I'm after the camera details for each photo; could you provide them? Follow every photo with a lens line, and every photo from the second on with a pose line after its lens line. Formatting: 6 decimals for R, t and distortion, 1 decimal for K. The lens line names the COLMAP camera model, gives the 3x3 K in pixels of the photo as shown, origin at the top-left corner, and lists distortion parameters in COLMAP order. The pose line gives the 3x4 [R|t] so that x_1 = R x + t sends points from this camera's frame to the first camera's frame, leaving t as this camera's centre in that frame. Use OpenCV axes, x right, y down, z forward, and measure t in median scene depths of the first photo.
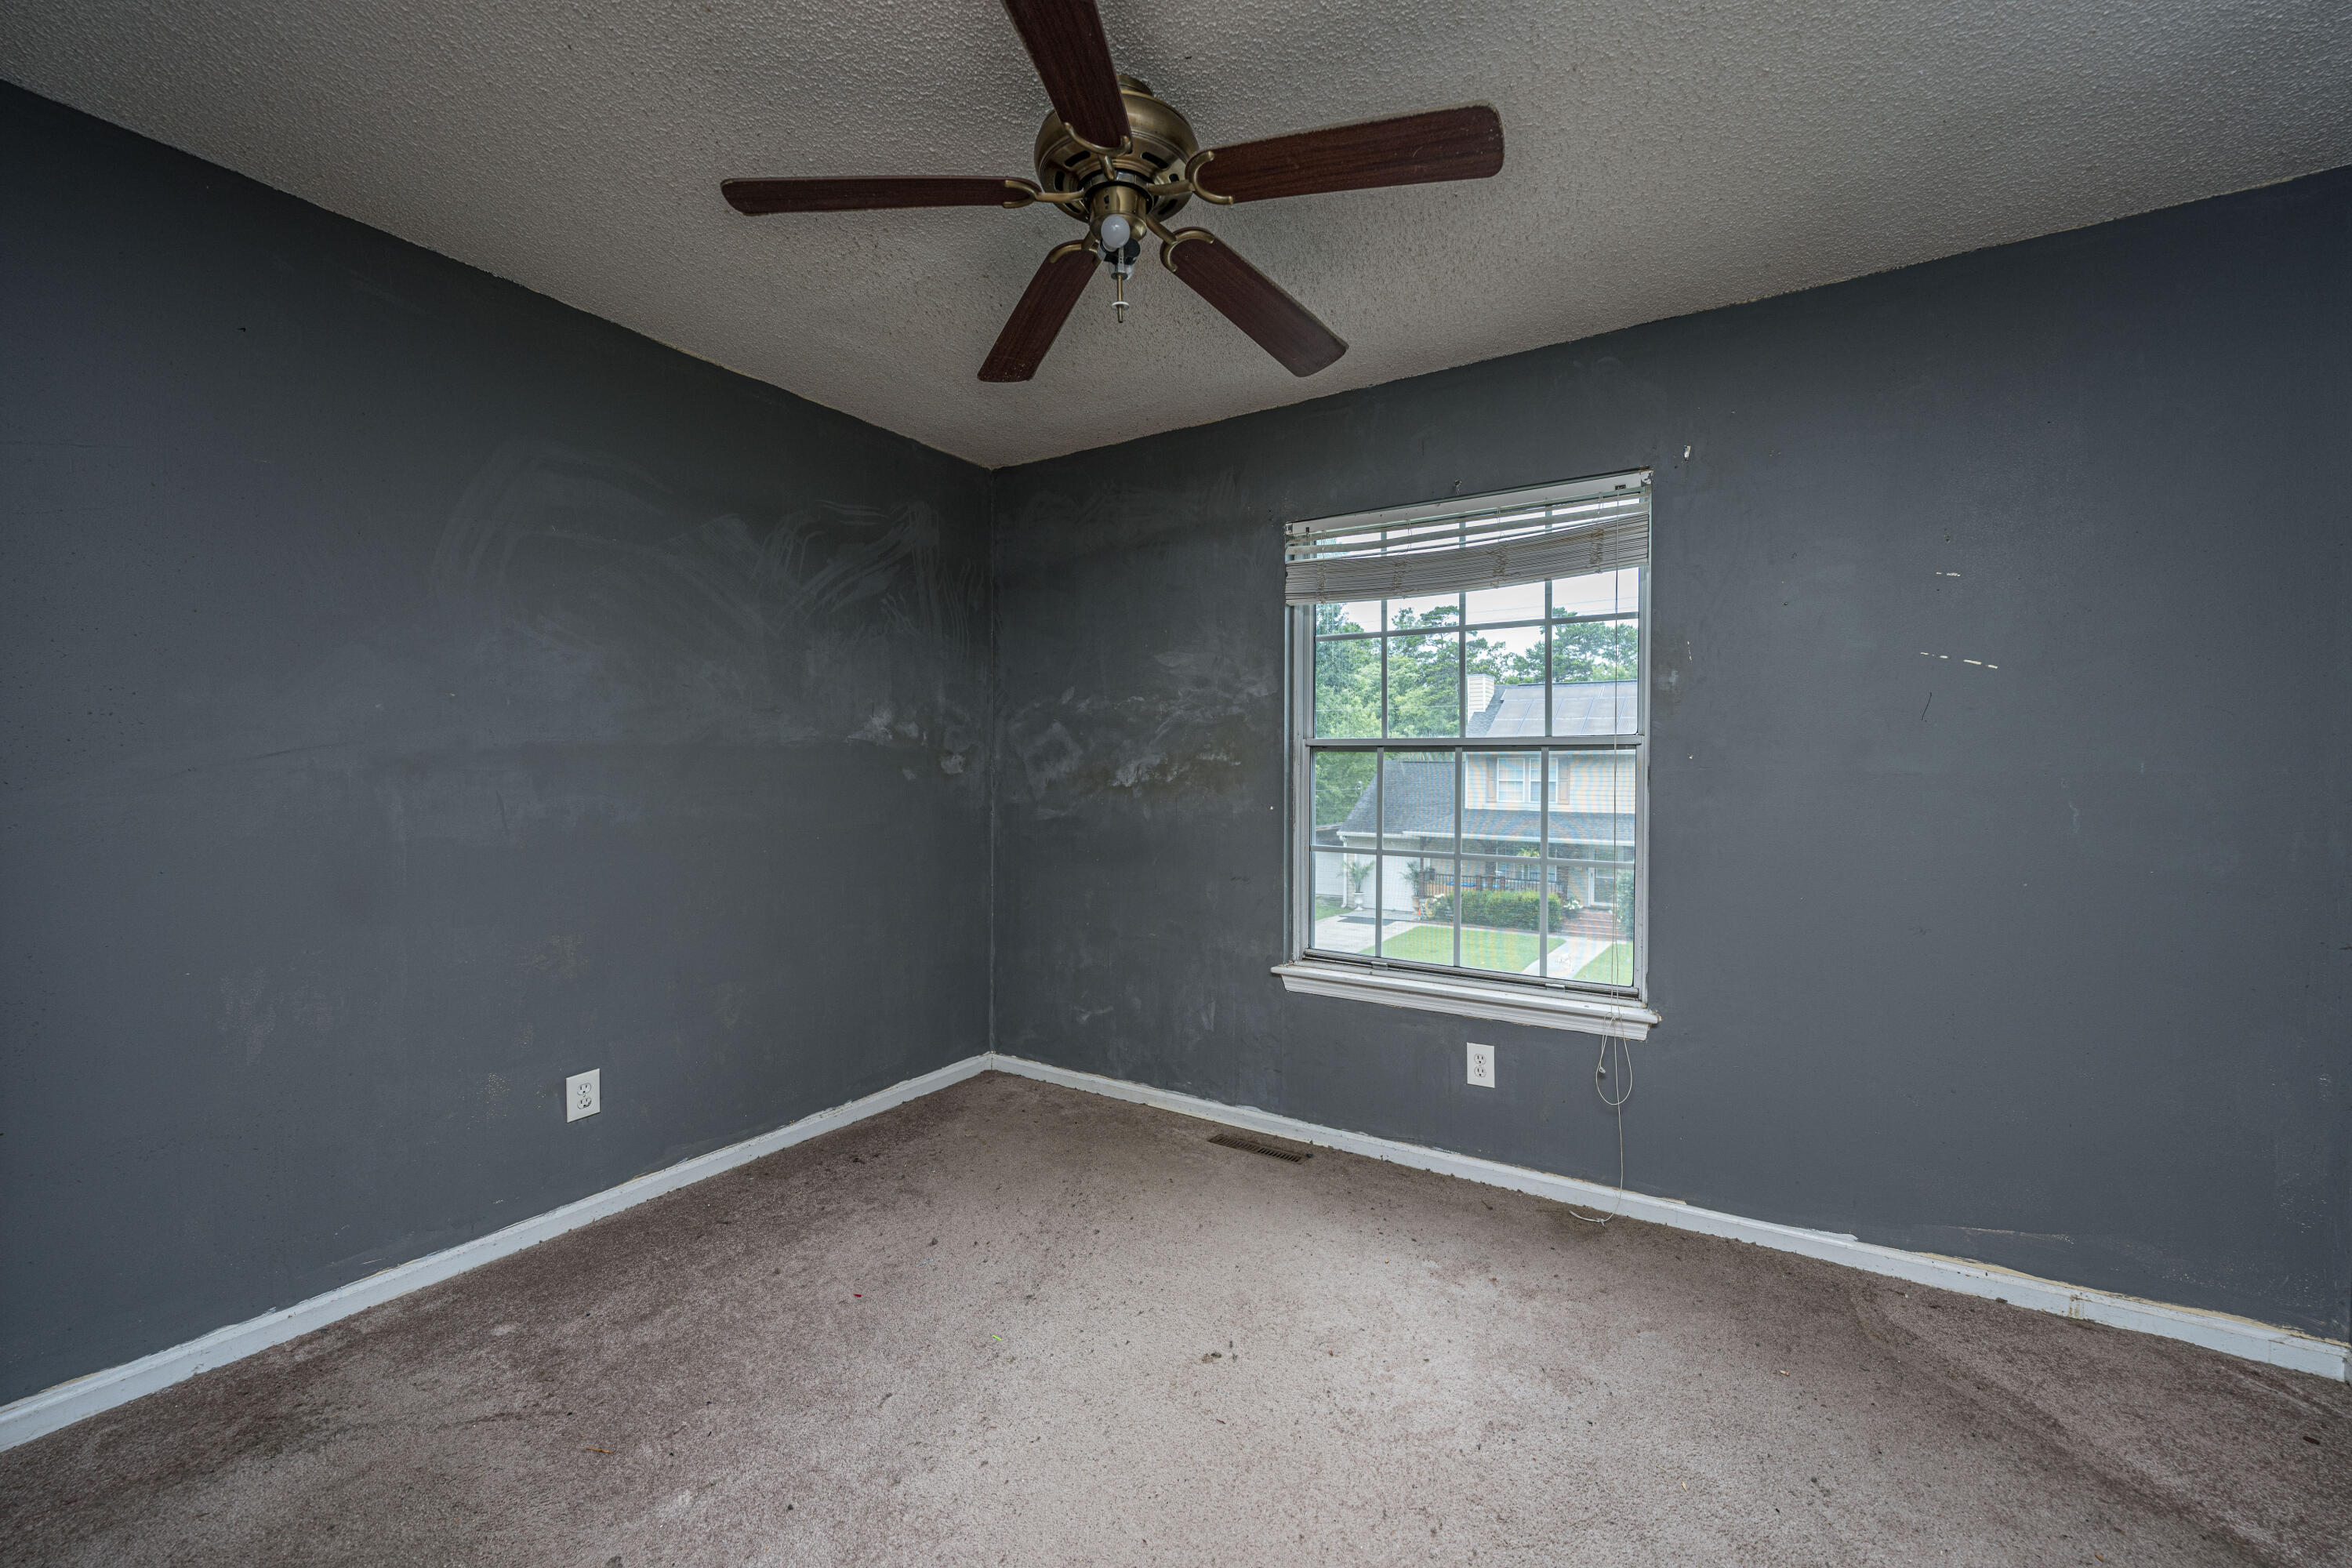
lens RADIAL K [[937.2, 0, 1171.5], [0, 937.2, 783.7], [0, 0, 1]] dist [0.000631, 0.000231]
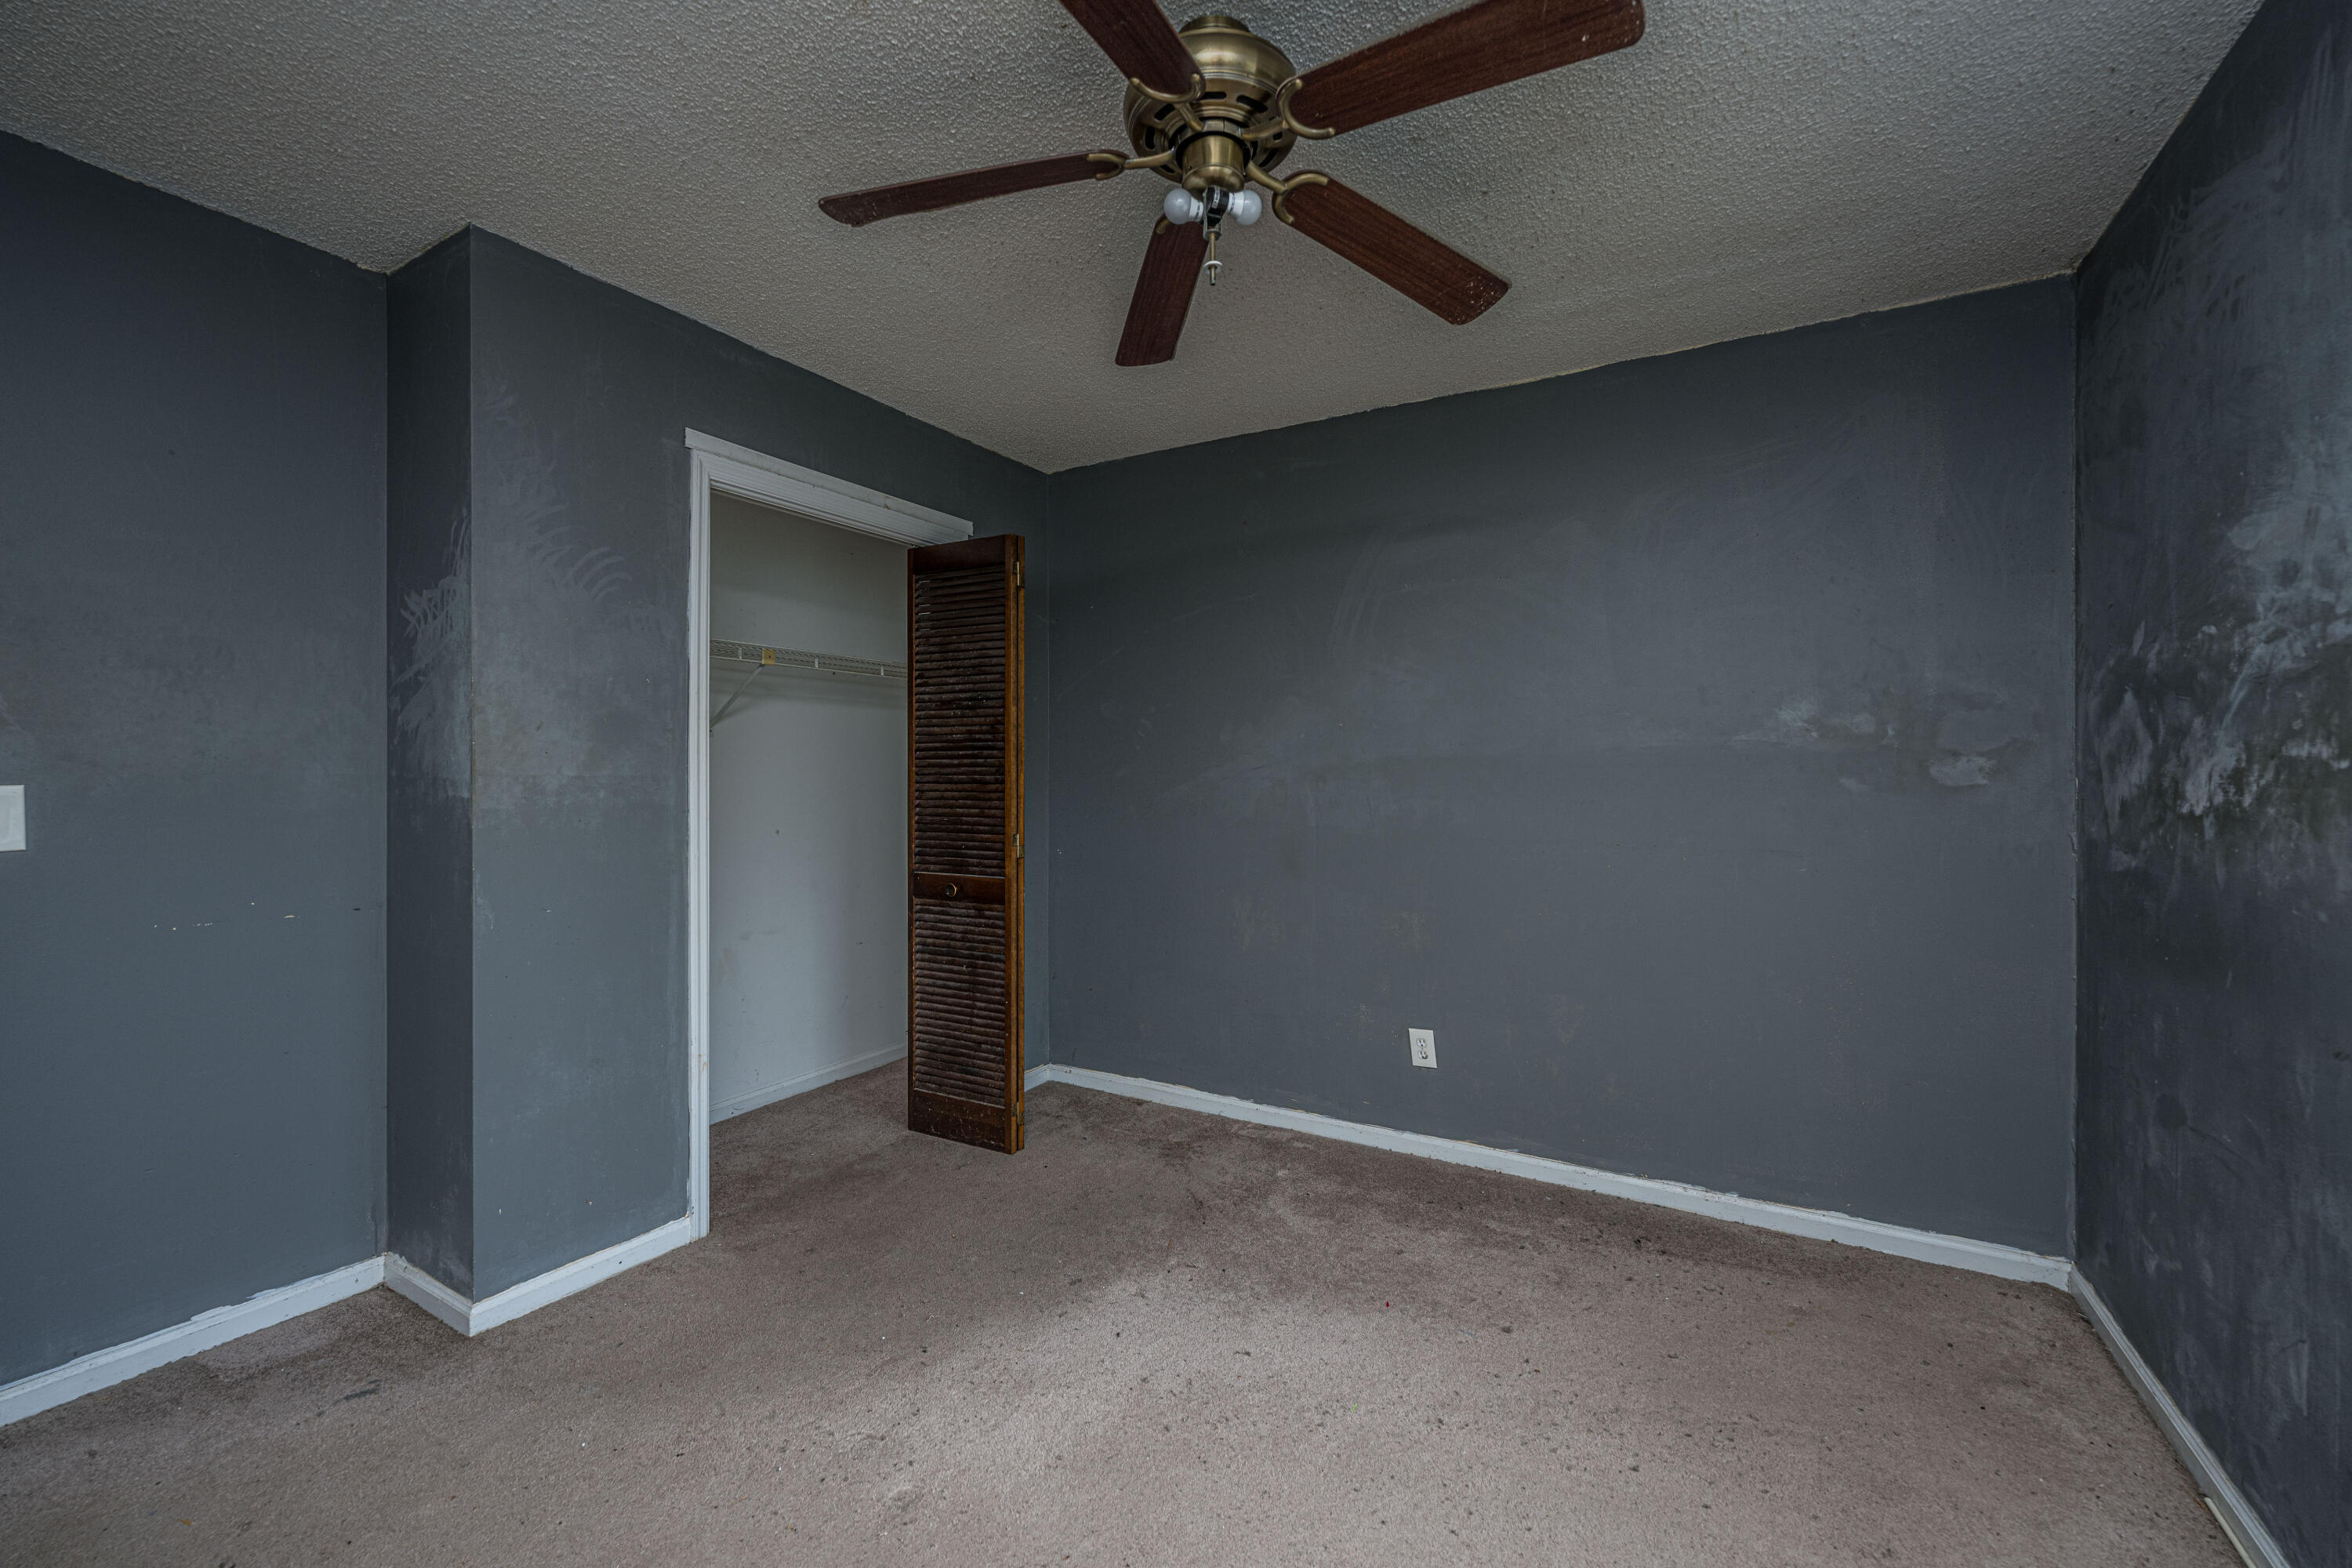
lens RADIAL K [[937.2, 0, 1172.5], [0, 937.2, 775.8], [0, 0, 1]] dist [0.000631, 0.000231]
pose [[0.040870, -0.001390, -0.999164, 0.433262], [-0.017368, 0.999847, -0.002102, -0.007201], [0.999014, 0.017439, 0.040840, 0.478799]]
